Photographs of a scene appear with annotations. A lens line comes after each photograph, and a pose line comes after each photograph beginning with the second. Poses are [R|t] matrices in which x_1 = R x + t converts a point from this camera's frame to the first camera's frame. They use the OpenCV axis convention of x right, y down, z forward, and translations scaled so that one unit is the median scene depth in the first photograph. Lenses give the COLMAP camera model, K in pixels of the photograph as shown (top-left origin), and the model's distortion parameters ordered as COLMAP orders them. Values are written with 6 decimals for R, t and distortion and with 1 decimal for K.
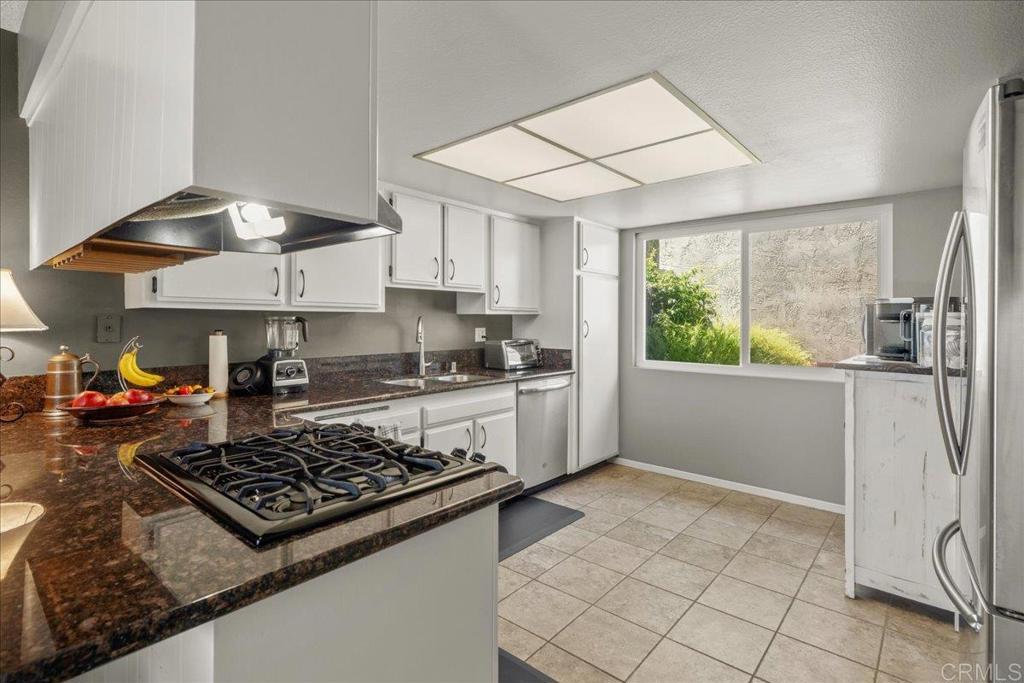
lens RADIAL K [[487.2, 0, 501.8], [0, 487.2, 318.2], [0, 0, 1]] dist [0.009436, -0.008994]
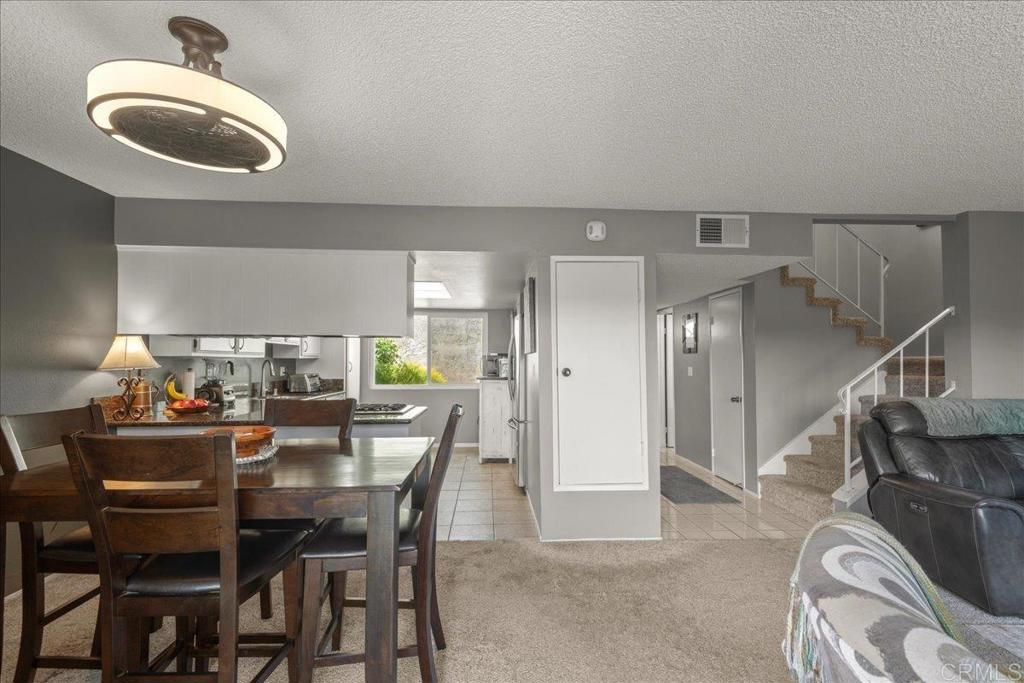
lens RADIAL K [[481.9, 0, 506.3], [0, 481.9, 352.0], [0, 0, 1]] dist [0.022941, -0.012888]
pose [[0.719358, 0.011719, 0.694540, -0.649095], [-0.001218, 0.999877, -0.015609, -0.004574], [-0.694638, 0.010383, 0.719284, -0.638187]]
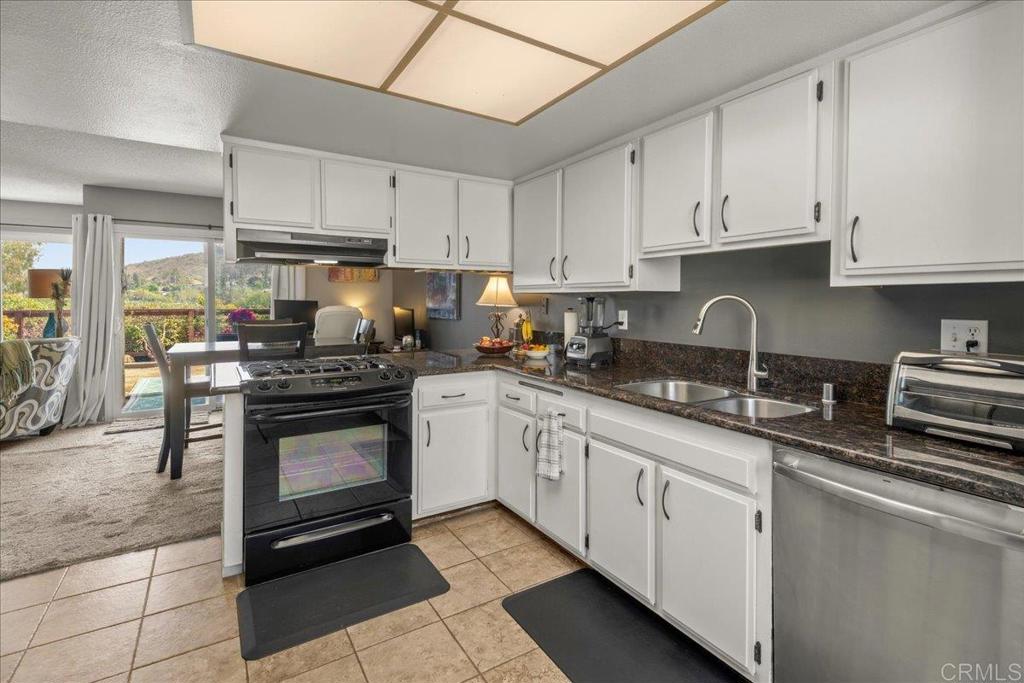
lens RADIAL K [[481.9, 0, 520.7], [0, 481.9, 308.8], [0, 0, 1]] dist [0.022941, -0.012888]
pose [[-0.270007, 0.011421, -0.962791, 0.471990], [-0.001814, 0.999922, 0.012371, 0.006889], [0.962857, 0.005087, -0.269966, 0.829305]]
